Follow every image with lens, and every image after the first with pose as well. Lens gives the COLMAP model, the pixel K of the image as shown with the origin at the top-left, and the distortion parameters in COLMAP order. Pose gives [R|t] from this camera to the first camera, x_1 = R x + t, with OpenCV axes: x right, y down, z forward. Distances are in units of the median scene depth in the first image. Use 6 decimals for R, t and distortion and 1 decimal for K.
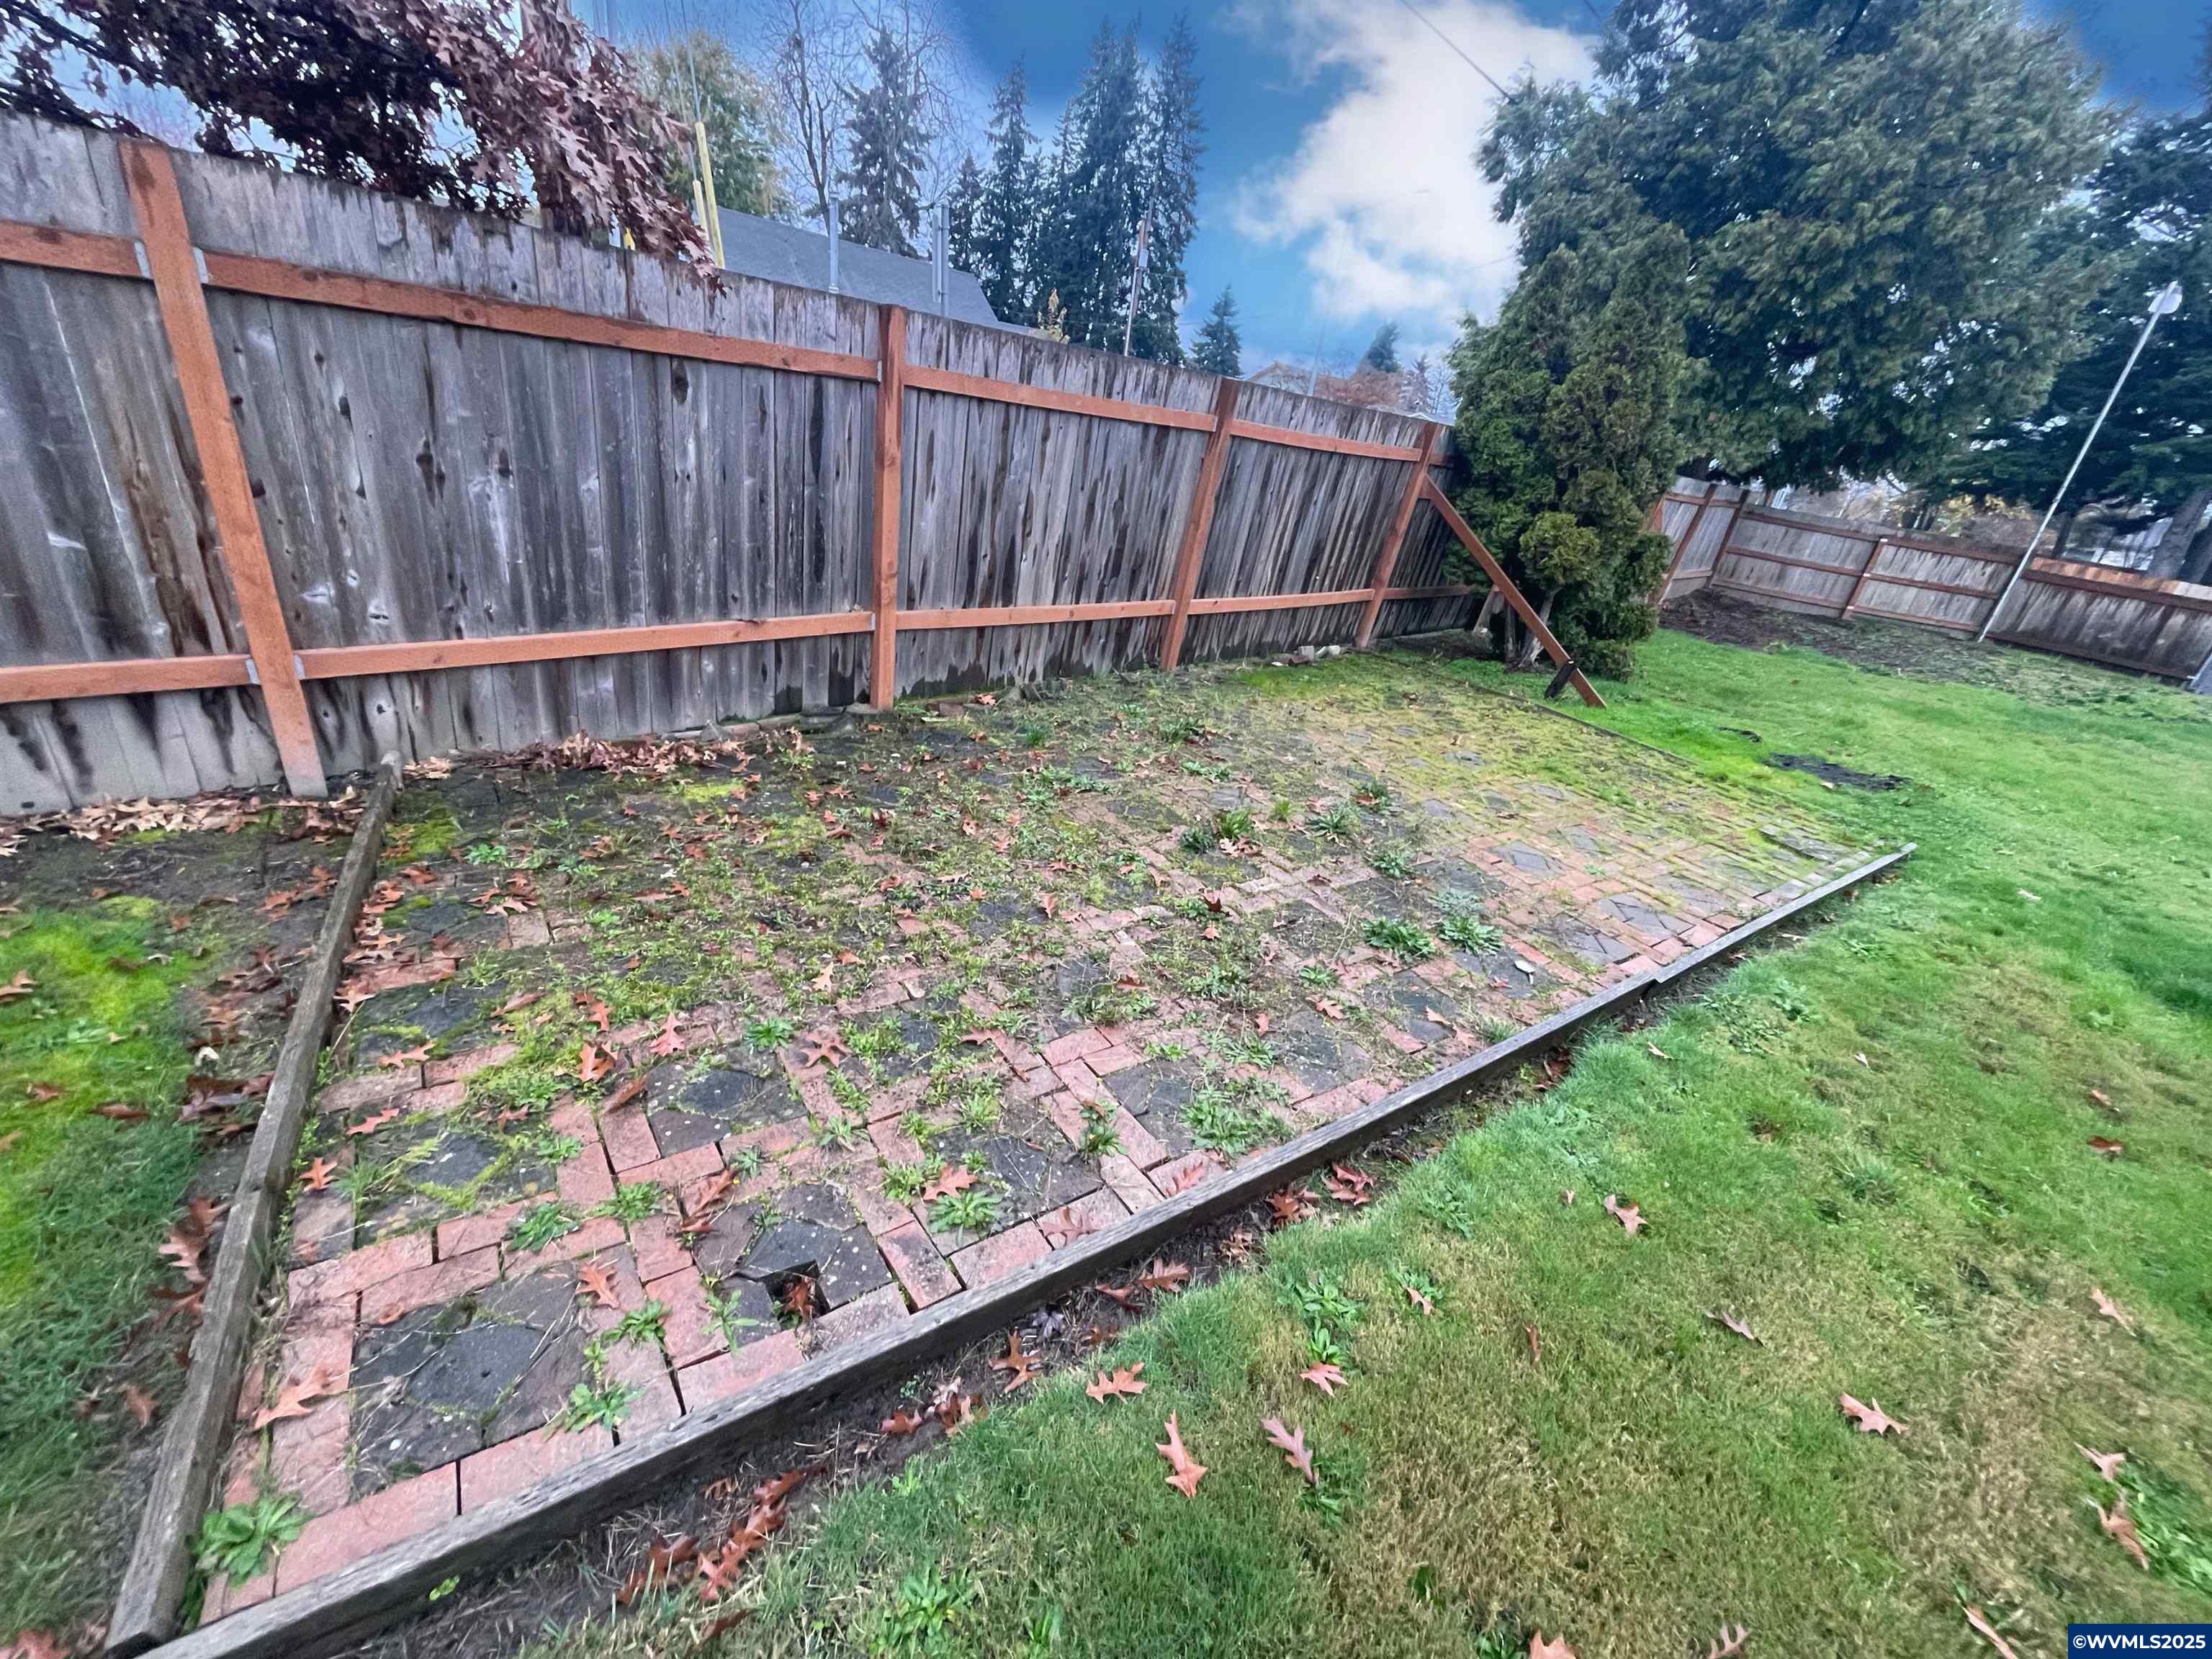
lens RADIAL K [[889.5, 0, 1103.7], [0, 889.5, 837.7], [0, 0, 1]] dist [-0.000642, -0.001195]
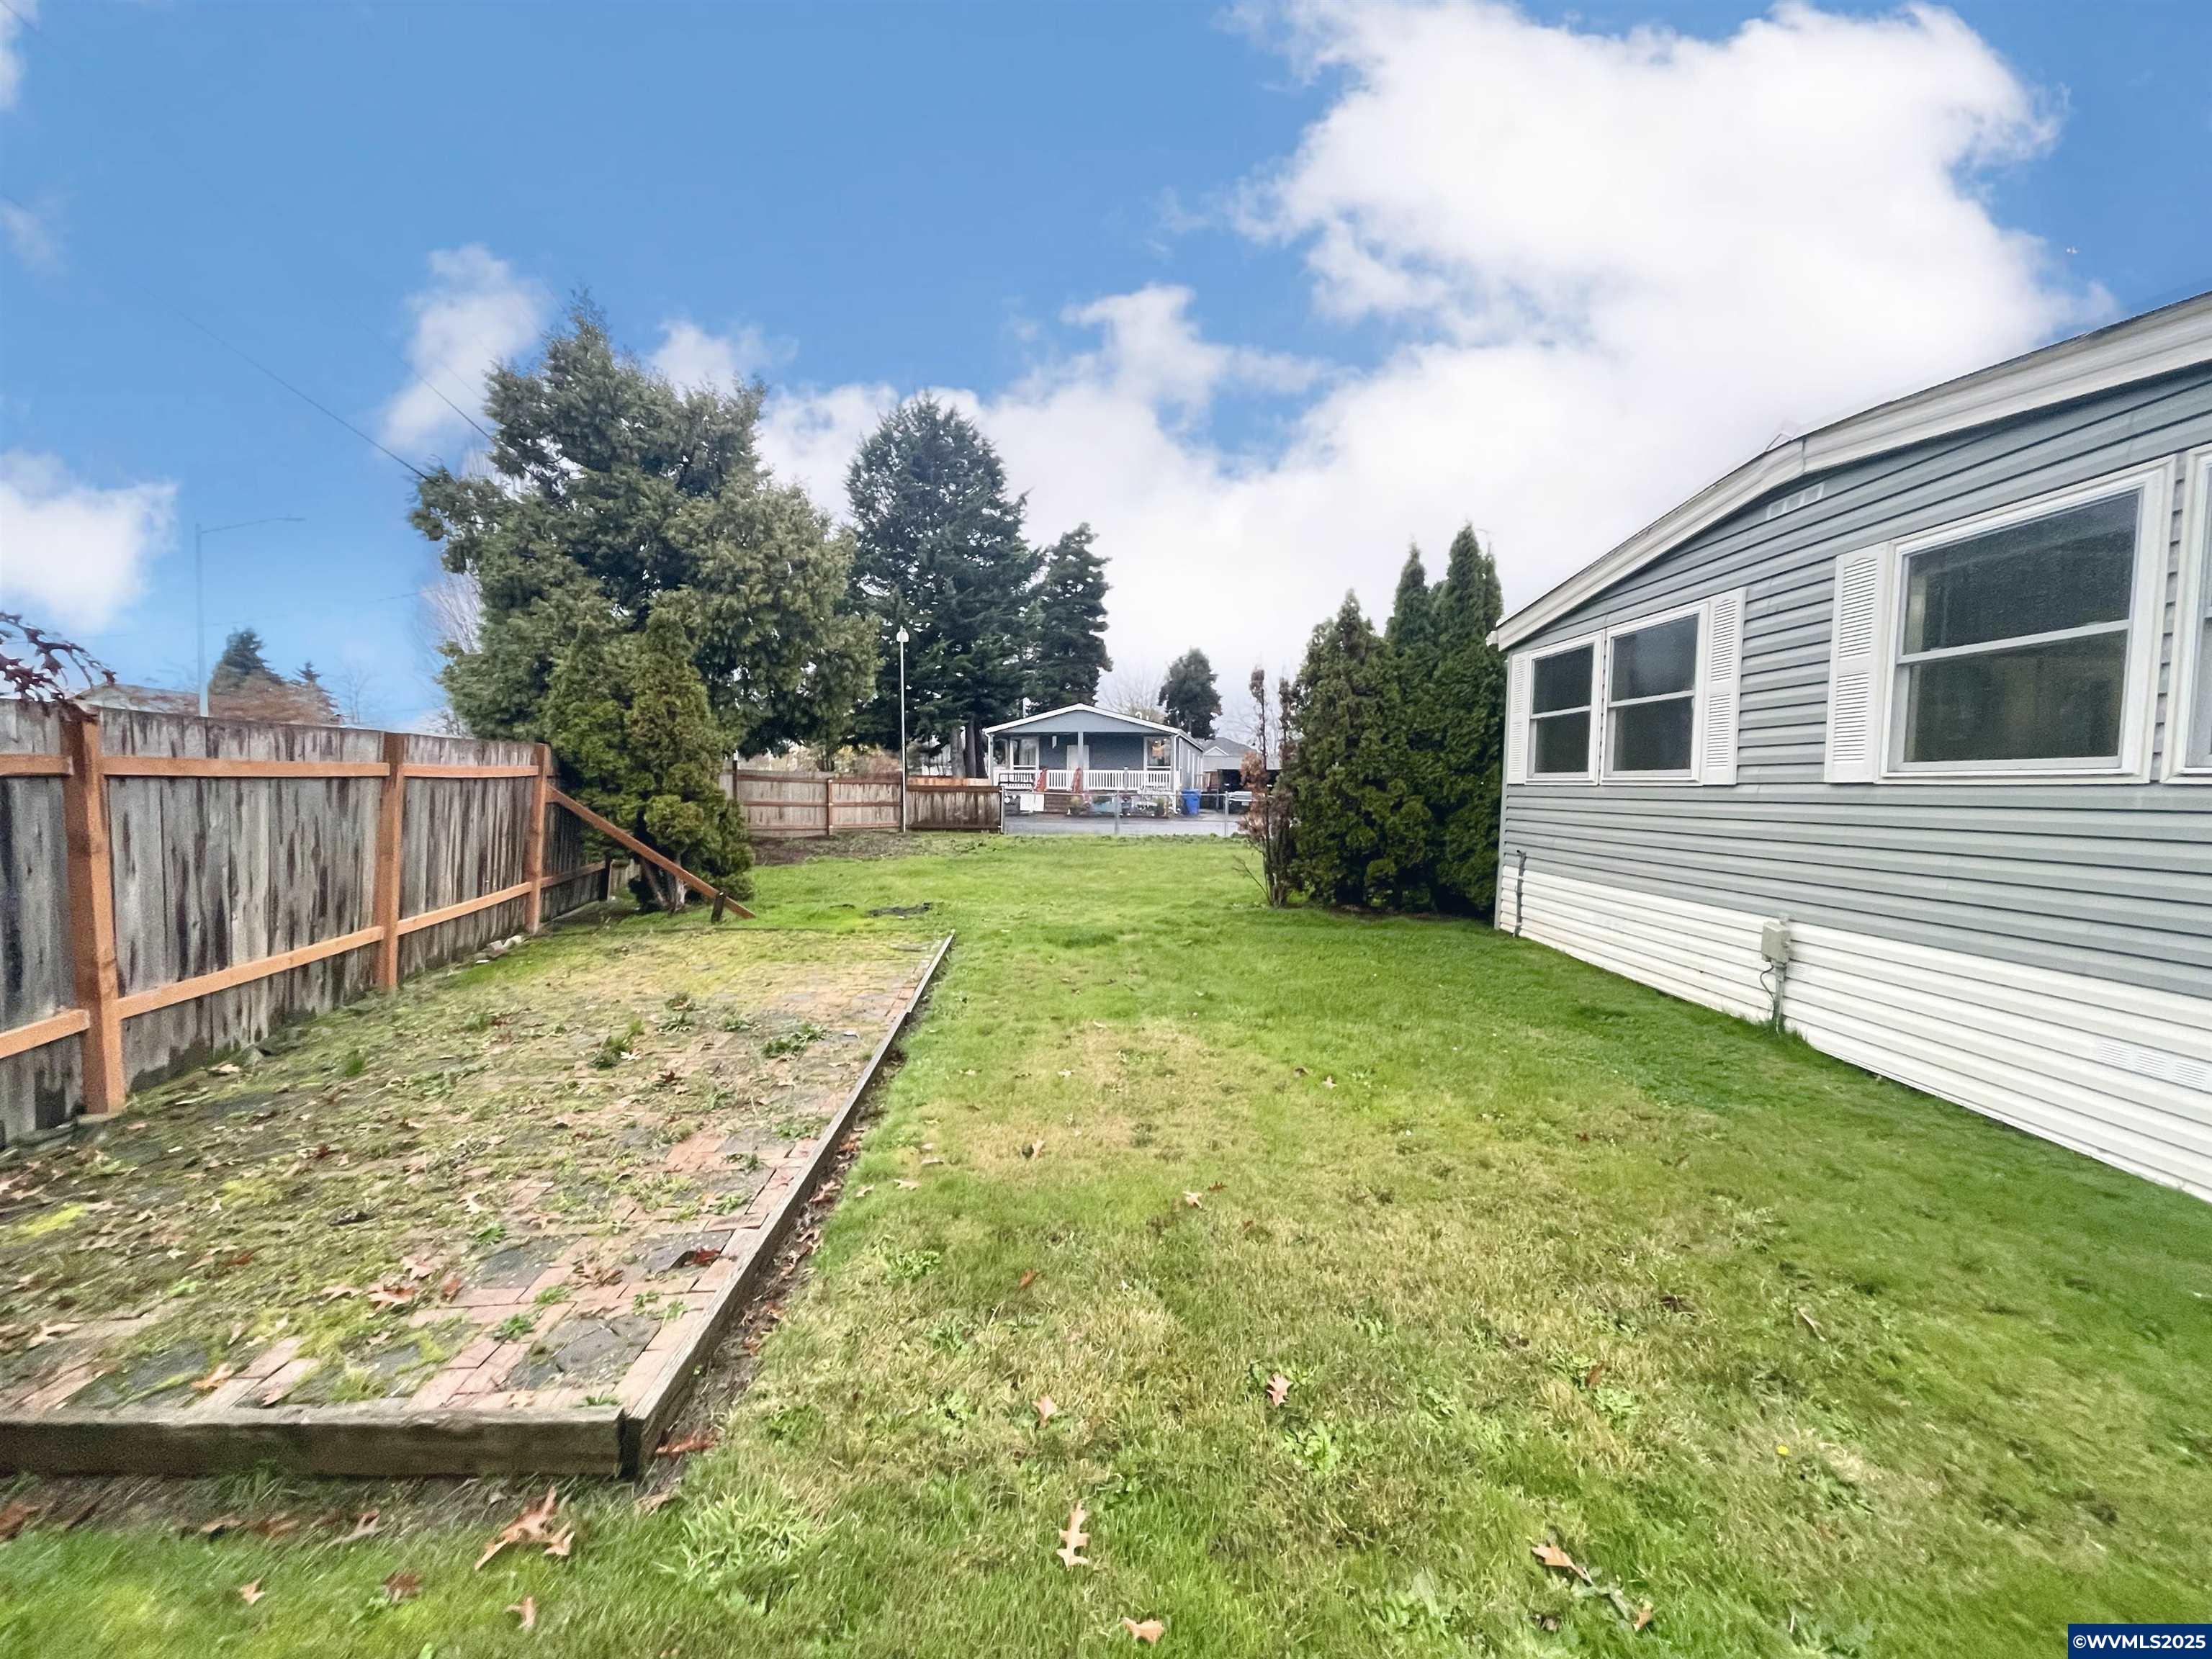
lens RADIAL K [[889.5, 0, 1092.1], [0, 889.5, 835.1], [0, 0, 1]] dist [-0.000642, -0.001195]
pose [[0.522510, -0.185543, 0.832200, -0.366031], [0.423342, 0.903684, -0.064321, 0.060991], [-0.740111, 0.385914, 0.550732, -0.251140]]
